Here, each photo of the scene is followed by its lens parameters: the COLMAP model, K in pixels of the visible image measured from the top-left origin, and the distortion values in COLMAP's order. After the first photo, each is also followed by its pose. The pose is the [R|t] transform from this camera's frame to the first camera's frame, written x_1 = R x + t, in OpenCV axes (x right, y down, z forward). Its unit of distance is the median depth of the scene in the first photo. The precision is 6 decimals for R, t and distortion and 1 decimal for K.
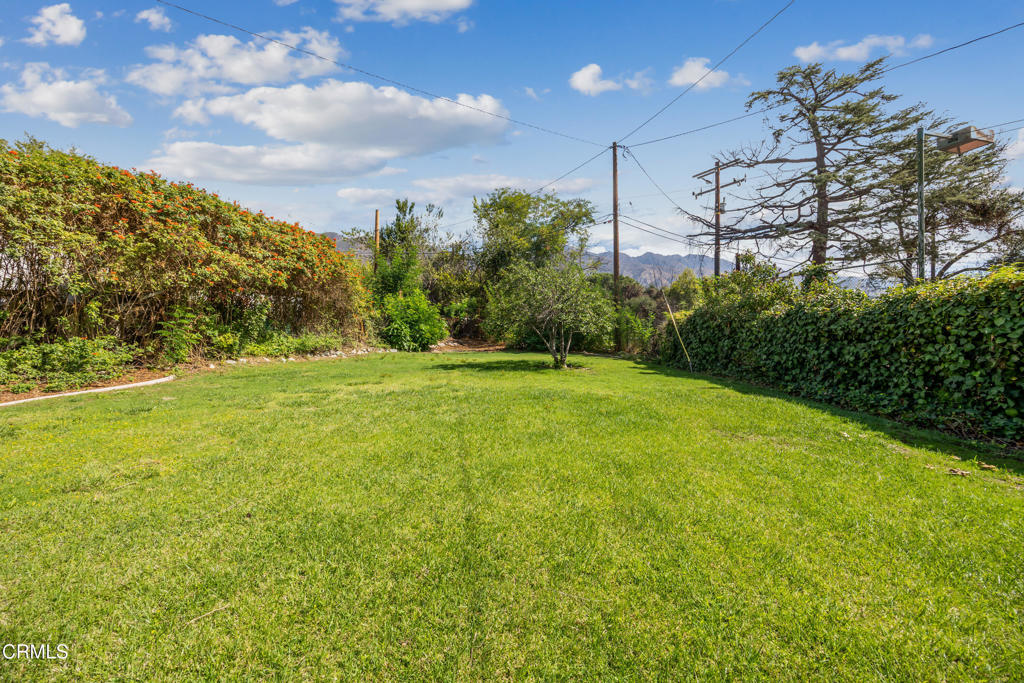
lens RADIAL K [[390.3, 0, 513.9], [0, 390.3, 335.5], [0, 0, 1]] dist [-0.001563, -0.000130]
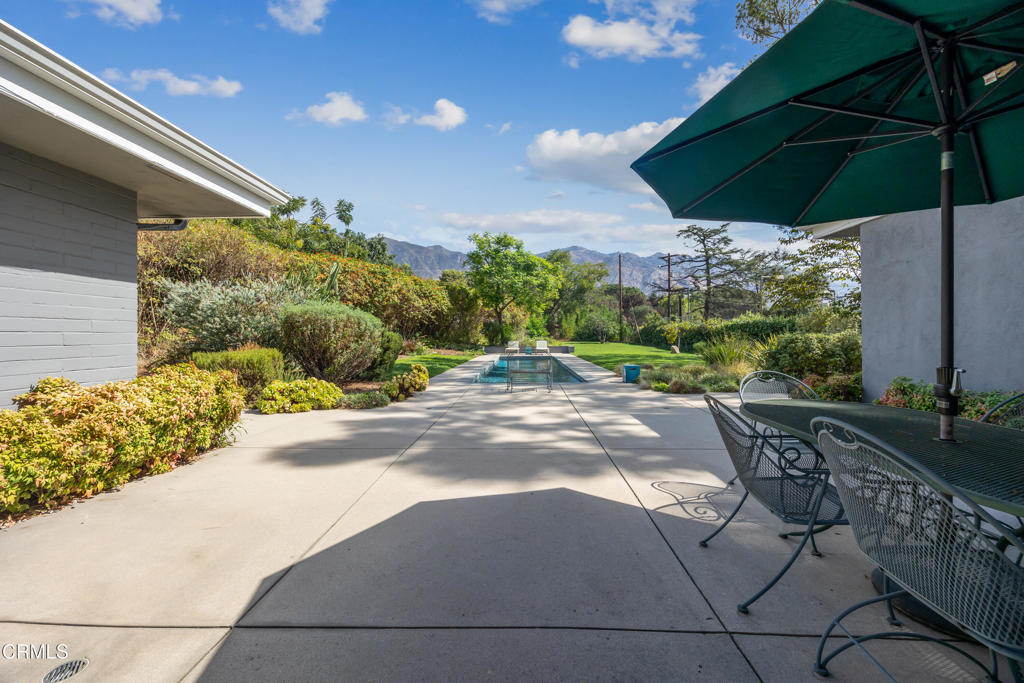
lens RADIAL K [[390.3, 0, 513.9], [0, 390.3, 335.5], [0, 0, 1]] dist [-0.001563, -0.000130]
pose [[0.999708, 0.003168, -0.023955, -0.340461], [-0.003131, 0.999994, 0.001610, 0.004806], [0.023959, -0.001534, 0.999712, -1.431345]]
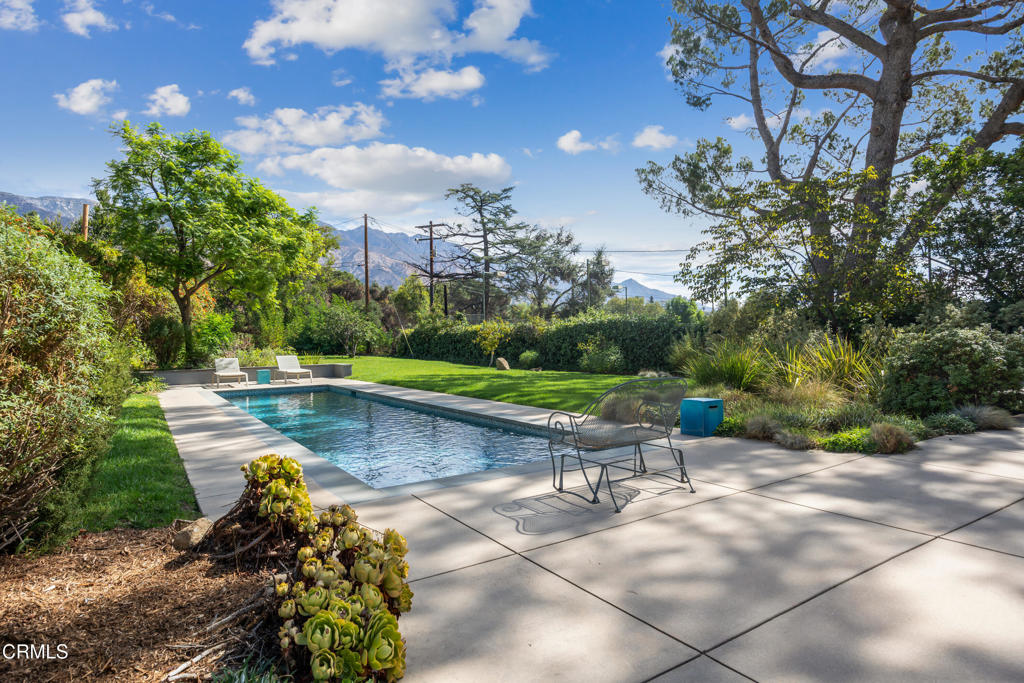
lens RADIAL K [[582.0, 0, 510.0], [0, 582.0, 322.6], [0, 0, 1]] dist [-0.000313, 0.000065]
pose [[0.836999, 0.008903, 0.547133, -0.501302], [0.011898, 0.999335, -0.034463, 0.006733], [-0.547076, 0.035355, 0.836336, -1.163559]]
